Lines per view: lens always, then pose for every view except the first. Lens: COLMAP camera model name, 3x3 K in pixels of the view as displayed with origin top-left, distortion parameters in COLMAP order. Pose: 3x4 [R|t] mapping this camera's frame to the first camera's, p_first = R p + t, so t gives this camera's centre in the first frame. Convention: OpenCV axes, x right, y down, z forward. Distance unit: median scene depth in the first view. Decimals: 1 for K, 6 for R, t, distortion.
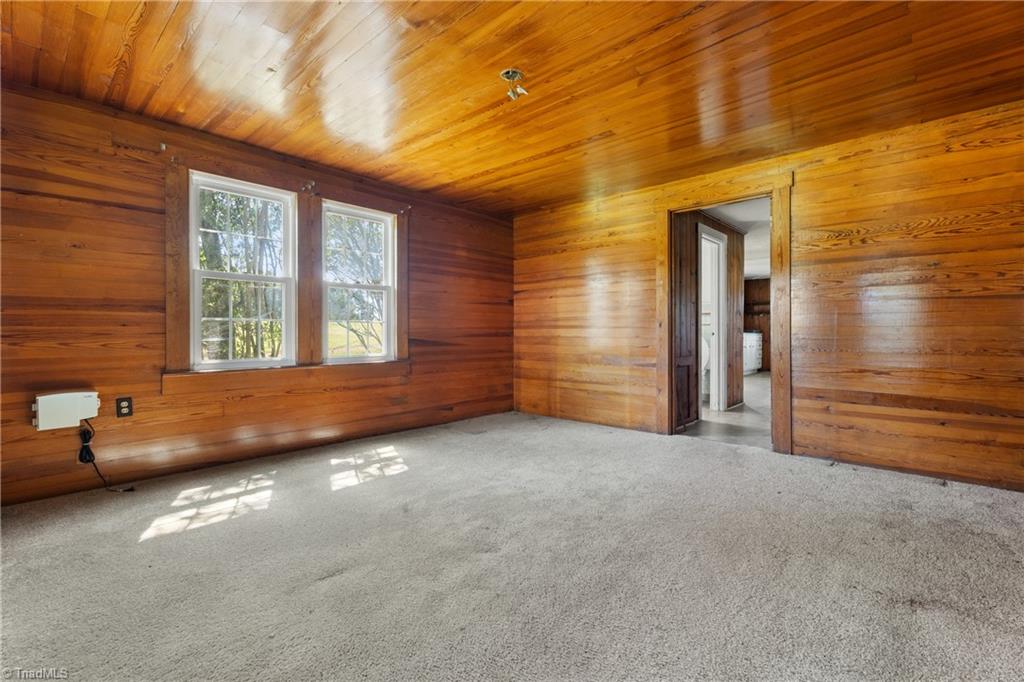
lens RADIAL K [[469.1, 0, 505.3], [0, 469.1, 336.5], [0, 0, 1]] dist [-0.001706, -0.000238]
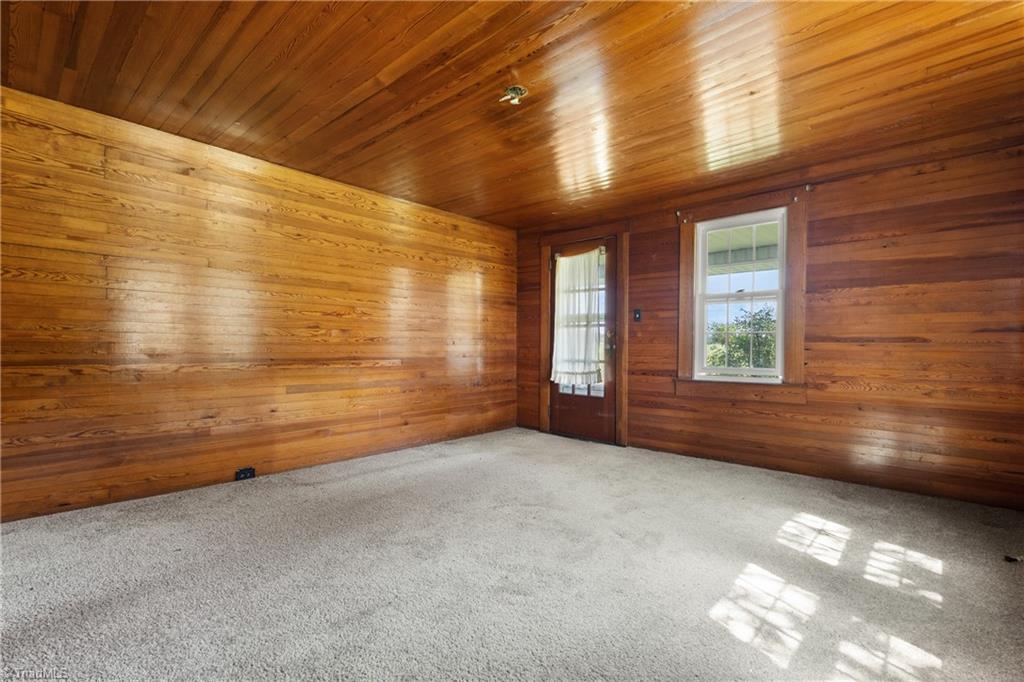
lens RADIAL K [[469.1, 0, 514.9], [0, 469.1, 342.4], [0, 0, 1]] dist [-0.001706, -0.000238]
pose [[-0.999999, -0.001419, 0.000206, 0.016262], [-0.001418, 0.999983, 0.005723, -0.040172], [-0.000214, 0.005723, -0.999984, 1.926288]]
